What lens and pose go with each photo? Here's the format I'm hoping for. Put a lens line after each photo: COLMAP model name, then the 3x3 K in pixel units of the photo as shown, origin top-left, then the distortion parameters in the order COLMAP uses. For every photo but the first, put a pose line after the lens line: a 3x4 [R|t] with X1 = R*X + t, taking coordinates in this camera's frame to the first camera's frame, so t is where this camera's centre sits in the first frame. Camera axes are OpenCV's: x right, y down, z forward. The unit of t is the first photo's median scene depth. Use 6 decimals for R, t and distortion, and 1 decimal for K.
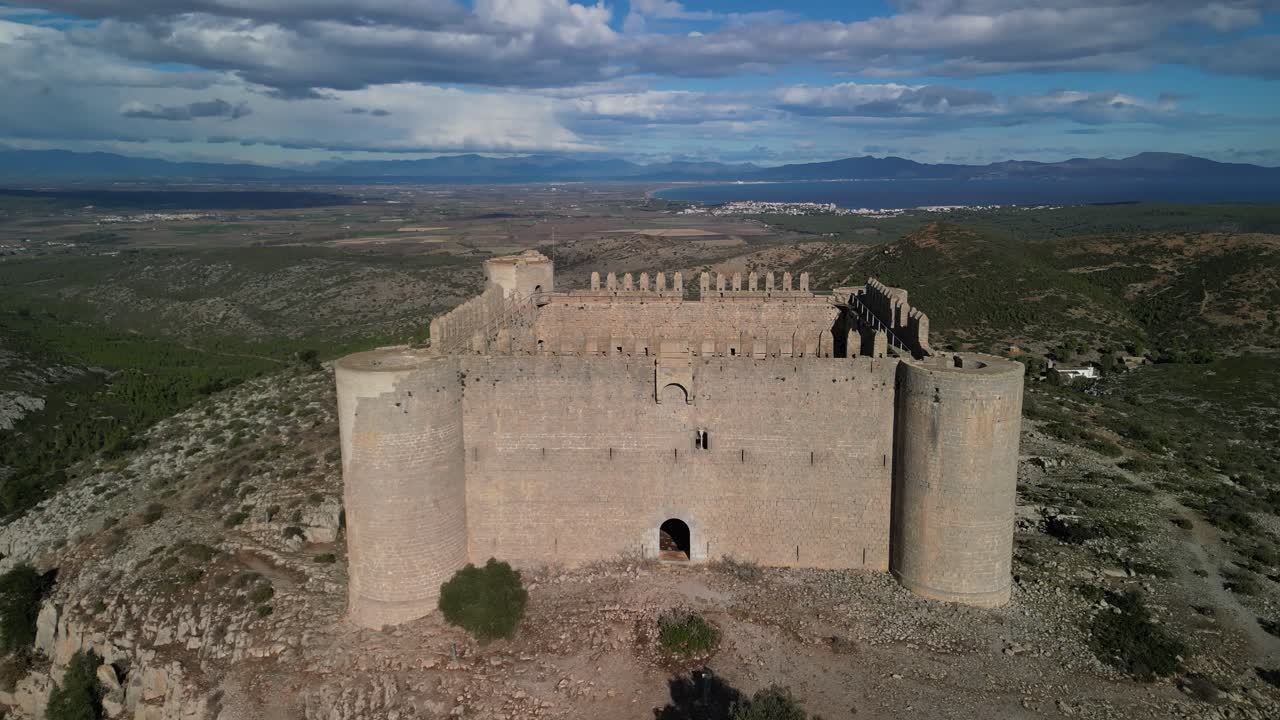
lens RADIAL K [[943.3, 0, 646.1], [0, 943.3, 356.2], [0, 0, 1]] dist [0.071743, -0.081945]
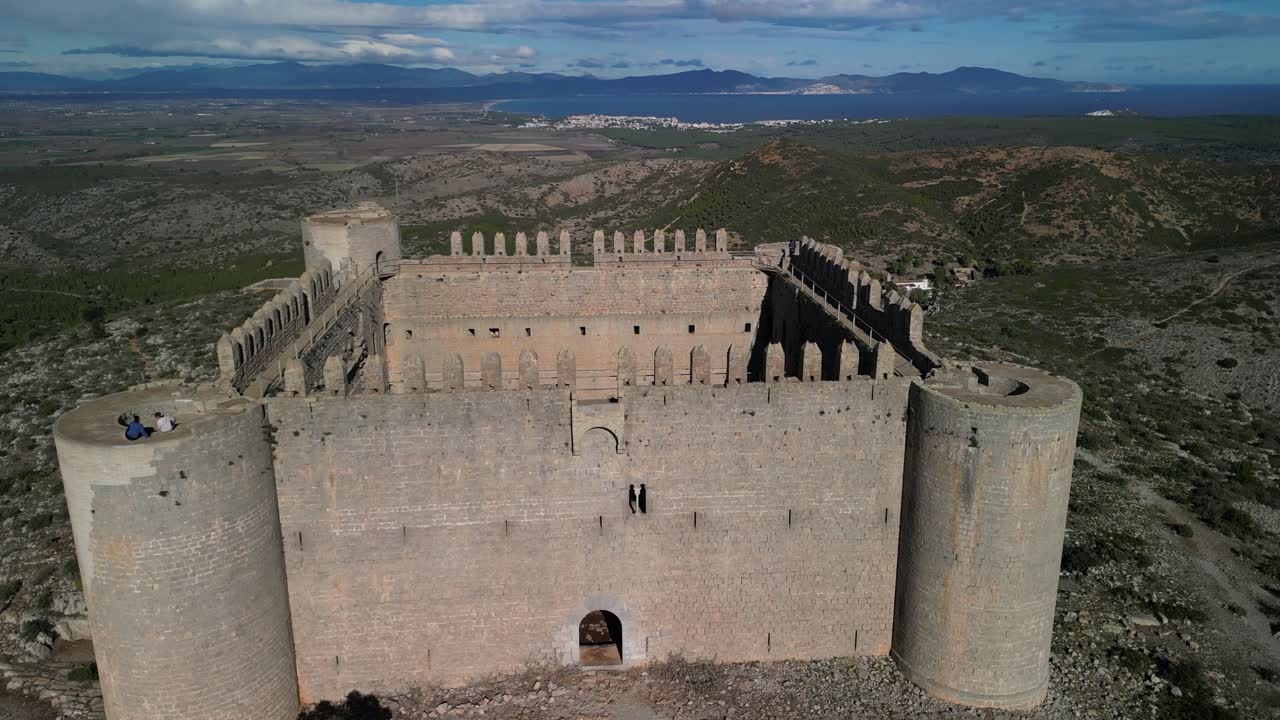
lens RADIAL K [[943.3, 0, 646.1], [0, 943.3, 356.2], [0, 0, 1]] dist [0.071743, -0.081945]
pose [[0.986636, -0.040277, 0.157885, -0.033014], [0.026362, 0.995659, 0.089259, -0.065391], [-0.160795, -0.083904, 0.983415, 0.254713]]
